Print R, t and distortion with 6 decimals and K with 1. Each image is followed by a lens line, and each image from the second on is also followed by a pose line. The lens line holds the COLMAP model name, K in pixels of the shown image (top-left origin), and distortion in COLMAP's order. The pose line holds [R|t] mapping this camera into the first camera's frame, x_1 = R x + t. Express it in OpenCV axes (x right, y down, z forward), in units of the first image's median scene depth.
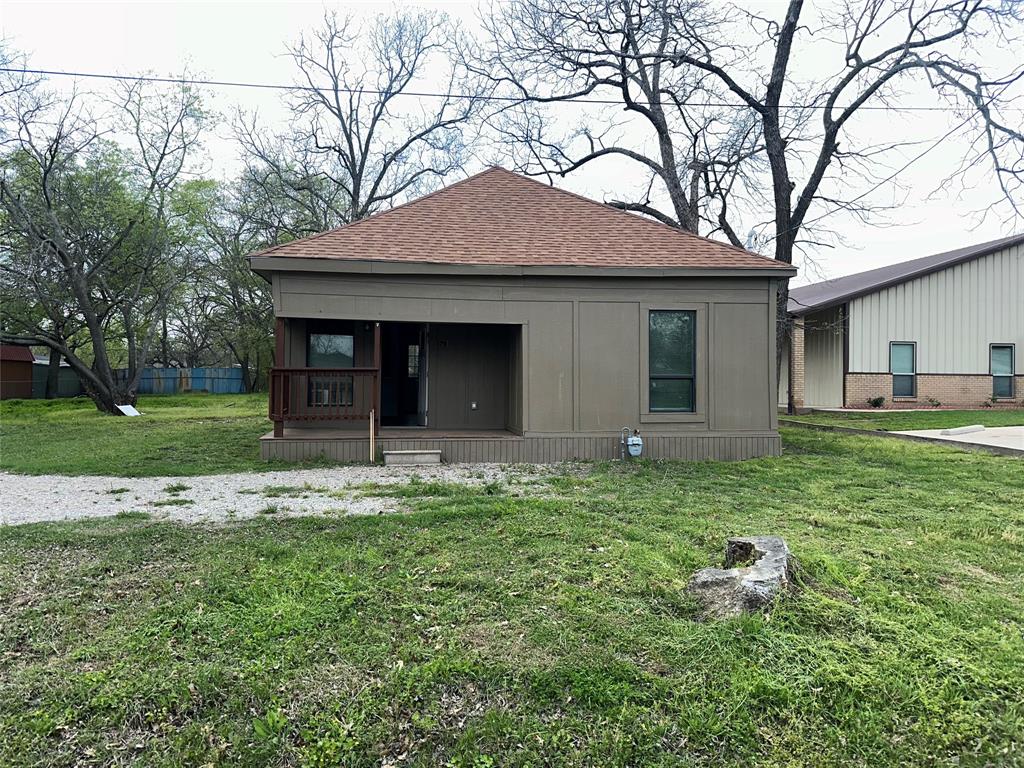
lens RADIAL K [[727.7, 0, 503.3], [0, 727.7, 383.0], [0, 0, 1]] dist [0.046863, -0.057783]
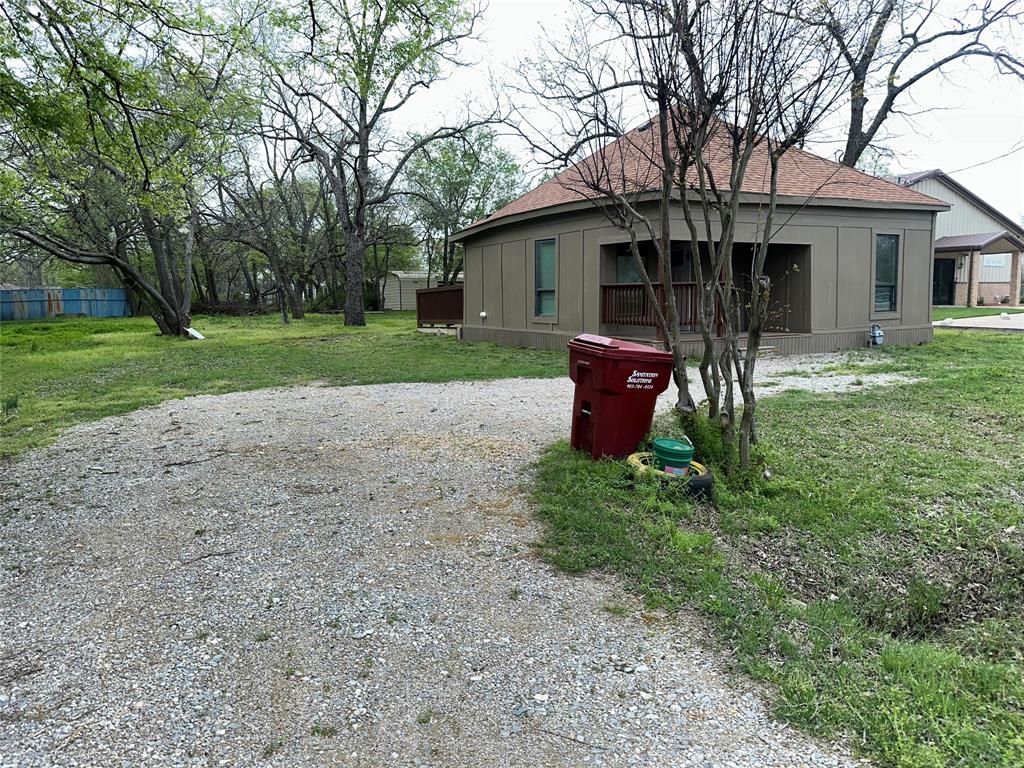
lens RADIAL K [[727.7, 0, 522.1], [0, 727.7, 392.9], [0, 0, 1]] dist [0.046863, -0.057783]
pose [[0.933942, -0.065025, 0.351460, -0.654634], [0.020263, 0.991363, 0.129571, -0.000801], [-0.356850, -0.113891, 0.927193, -0.030031]]
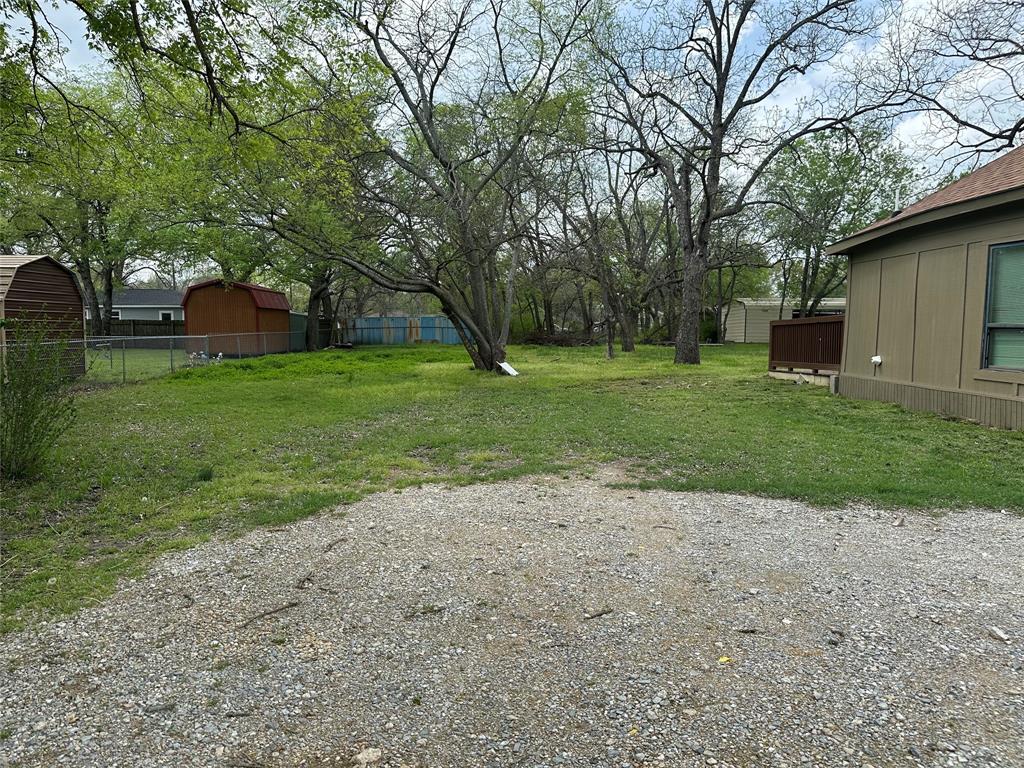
lens RADIAL K [[727.7, 0, 504.2], [0, 727.7, 395.6], [0, 0, 1]] dist [0.046863, -0.057783]
pose [[0.993356, 0.007290, -0.114852, -0.604148], [0.003065, 0.995962, 0.089720, -0.009933], [0.115042, -0.089476, 0.989323, 0.250241]]
